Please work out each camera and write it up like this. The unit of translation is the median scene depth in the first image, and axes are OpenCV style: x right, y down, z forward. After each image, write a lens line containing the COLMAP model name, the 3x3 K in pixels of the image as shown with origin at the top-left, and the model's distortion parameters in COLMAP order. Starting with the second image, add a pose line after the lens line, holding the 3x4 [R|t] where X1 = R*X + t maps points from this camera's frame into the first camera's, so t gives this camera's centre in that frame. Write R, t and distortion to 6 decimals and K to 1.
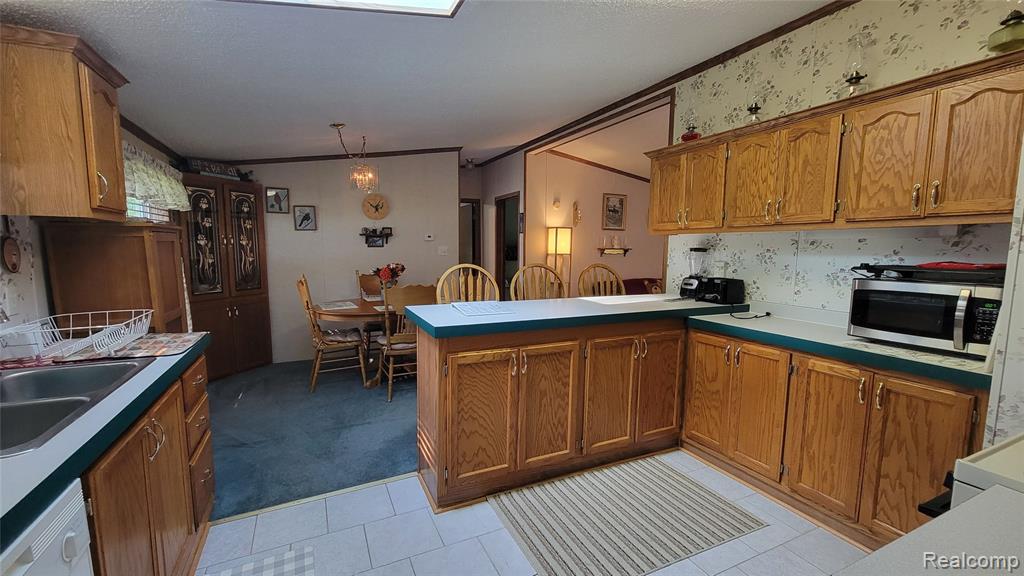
lens RADIAL K [[421.8, 0, 499.4], [0, 421.8, 291.8], [0, 0, 1]] dist [-0.004674, 0.001569]
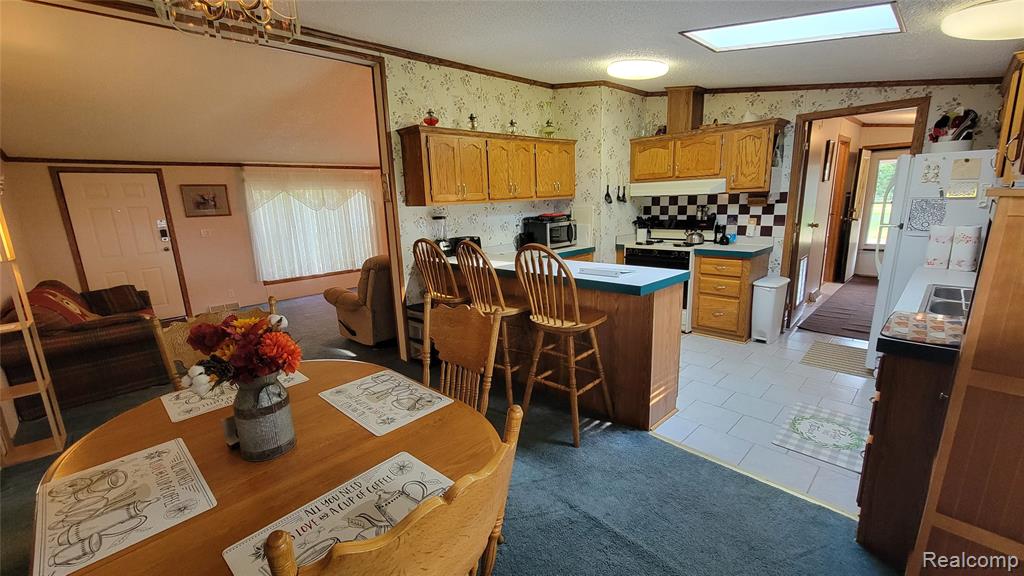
lens RADIAL K [[421.8, 0, 507.6], [0, 421.8, 291.4], [0, 0, 1]] dist [-0.004674, 0.001569]
pose [[-0.326572, -0.195235, 0.924789, -0.422181], [0.141322, 0.957349, 0.252014, -0.096743], [-0.934547, 0.212994, -0.285052, 0.667414]]
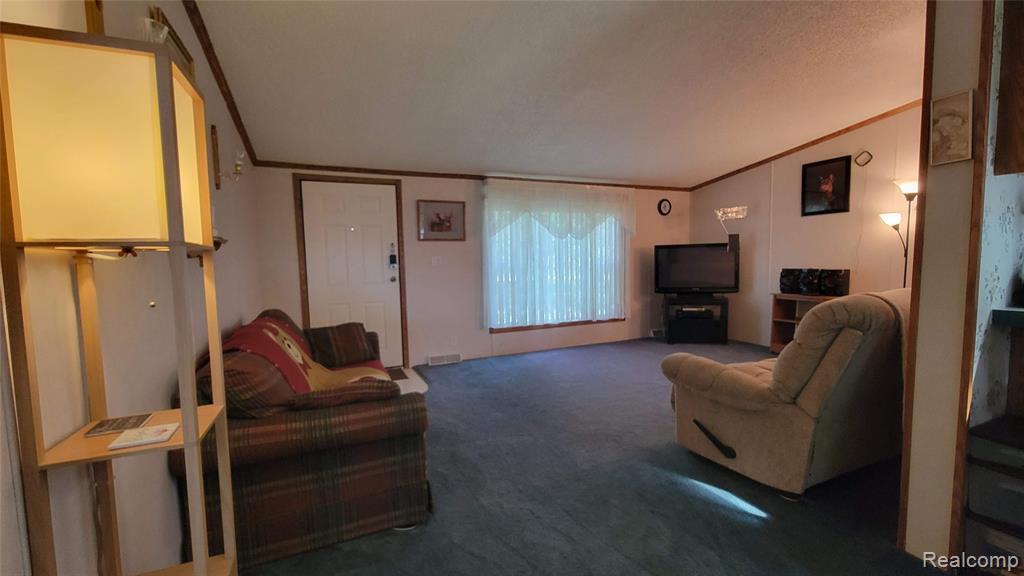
lens RADIAL K [[421.8, 0, 503.3], [0, 421.8, 291.5], [0, 0, 1]] dist [-0.004674, 0.001569]
pose [[0.005390, -0.083760, 0.996471, -0.006578], [0.132662, 0.987738, 0.082308, -0.071112], [-0.991147, 0.131750, 0.016436, 0.901234]]
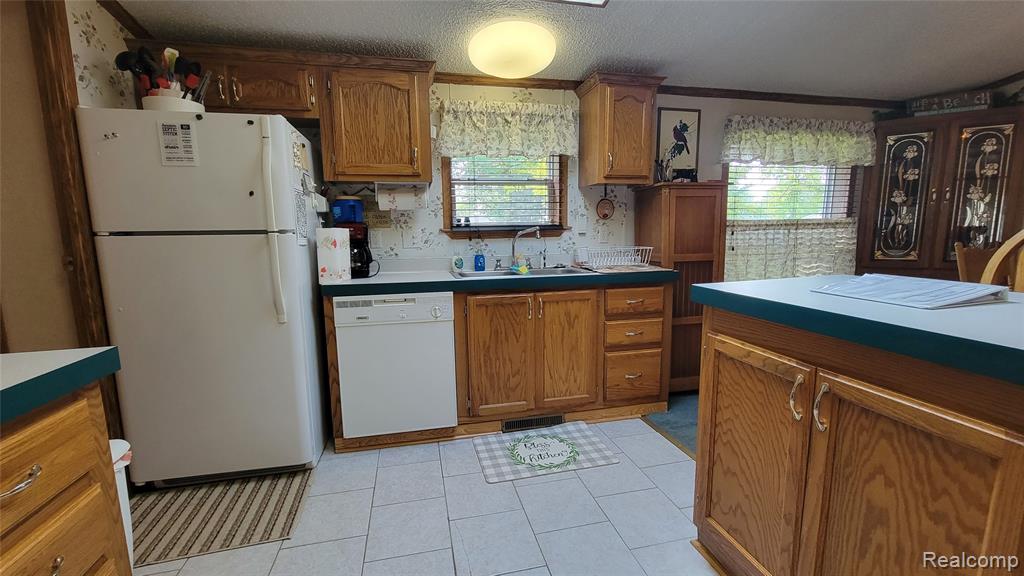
lens RADIAL K [[421.8, 0, 514.8], [0, 421.8, 294.8], [0, 0, 1]] dist [-0.004674, 0.001569]
pose [[-0.199107, 0.143198, -0.969459, 0.207217], [-0.094418, 0.981861, 0.164422, 0.003537], [0.975419, 0.124272, -0.181975, 0.286705]]
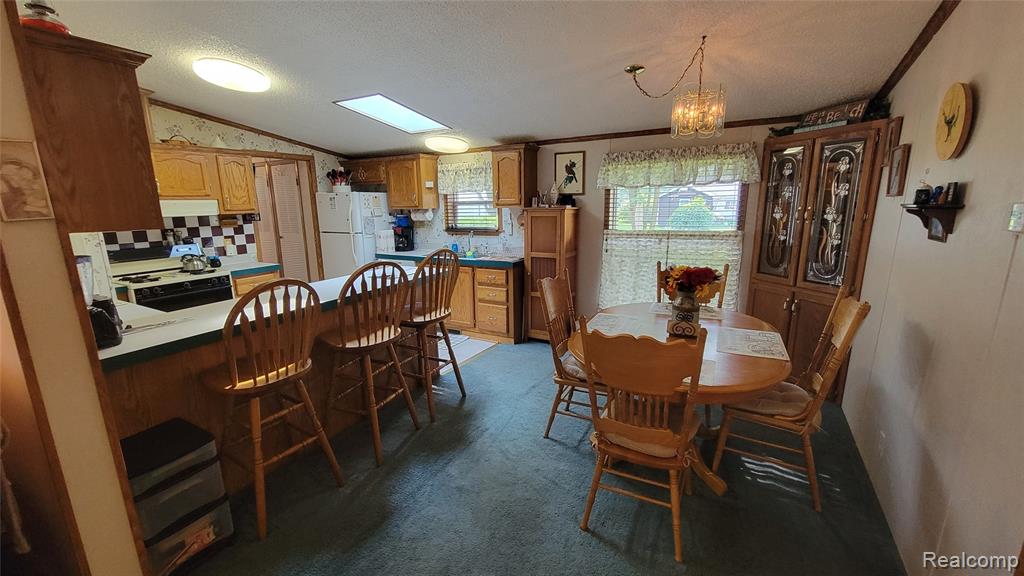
lens RADIAL K [[421.8, 0, 503.9], [0, 421.8, 291.7], [0, 0, 1]] dist [-0.004674, 0.001569]
pose [[-0.817716, 0.129556, -0.560853, 0.182457], [-0.049761, 0.954785, 0.293104, -0.132876], [0.573467, 0.267584, -0.774296, 0.949516]]
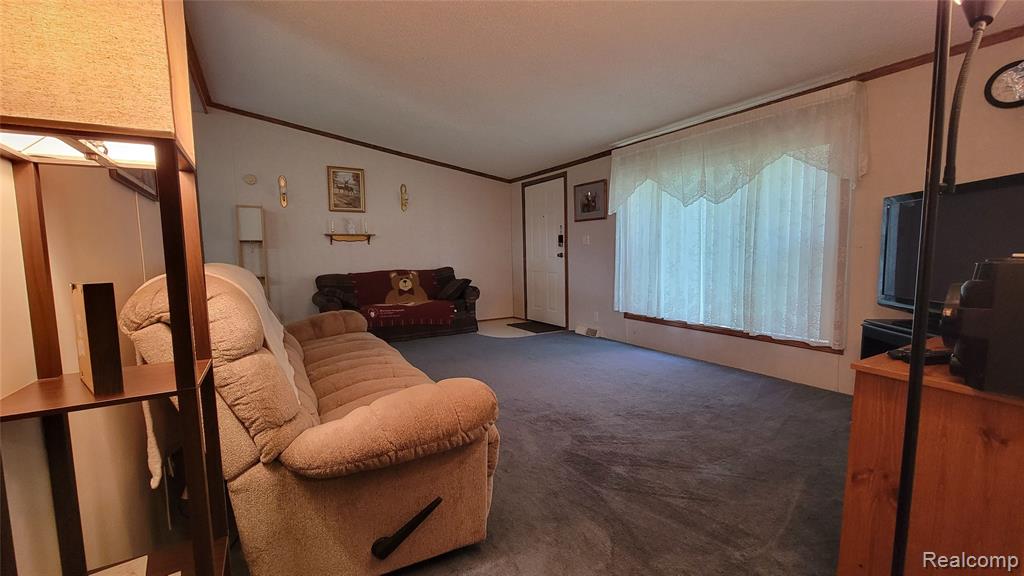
lens RADIAL K [[421.8, 0, 495.2], [0, 421.8, 289.8], [0, 0, 1]] dist [-0.004674, 0.001569]
pose [[0.994769, -0.033838, 0.096384, 0.529318], [0.036199, 0.999083, -0.022861, 0.037594], [-0.095522, 0.026230, 0.995082, 0.184444]]
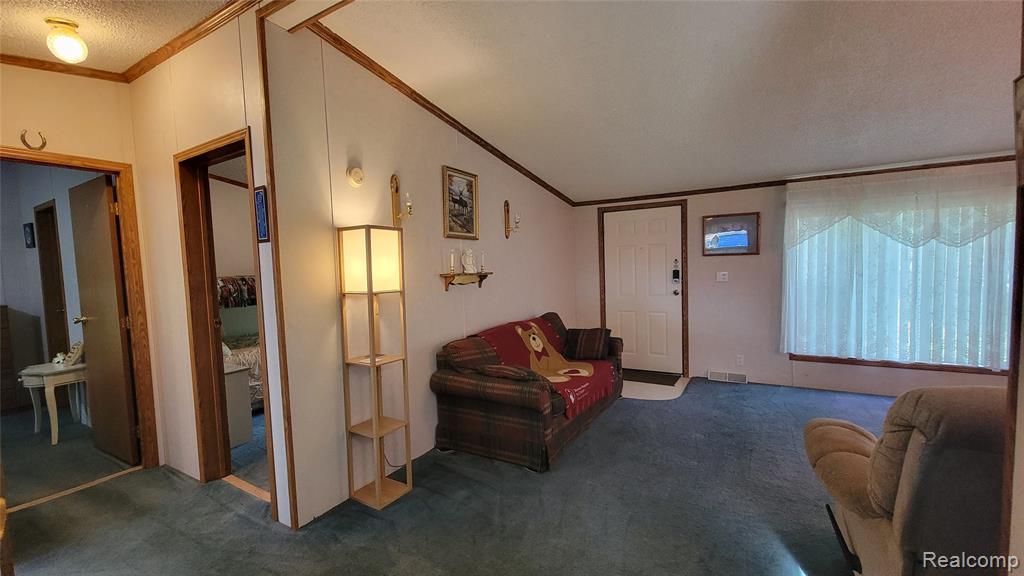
lens RADIAL K [[421.8, 0, 505.0], [0, 421.8, 291.1], [0, 0, 1]] dist [-0.004674, 0.001569]
pose [[0.823616, -0.065488, 0.563354, 0.016509], [0.100155, 0.994494, -0.030819, -0.067524], [-0.558234, 0.081805, 0.825641, 0.608698]]
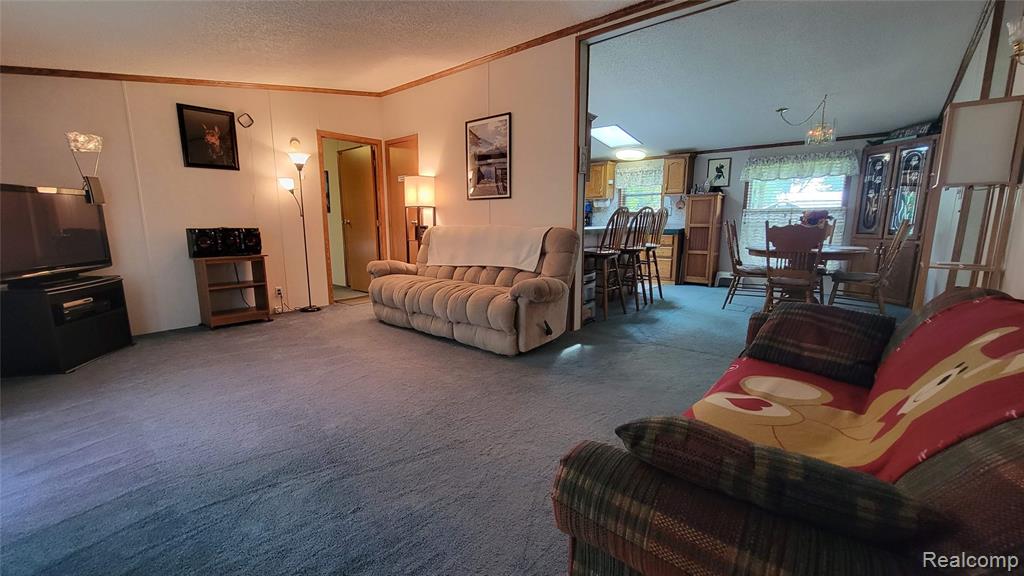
lens RADIAL K [[421.8, 0, 503.1], [0, 421.8, 293.0], [0, 0, 1]] dist [-0.004674, 0.001569]
pose [[-0.904904, 0.071314, -0.419598, 0.670669], [-0.047979, 0.962486, 0.267055, -0.081537], [0.422902, 0.261791, -0.867536, 1.205638]]
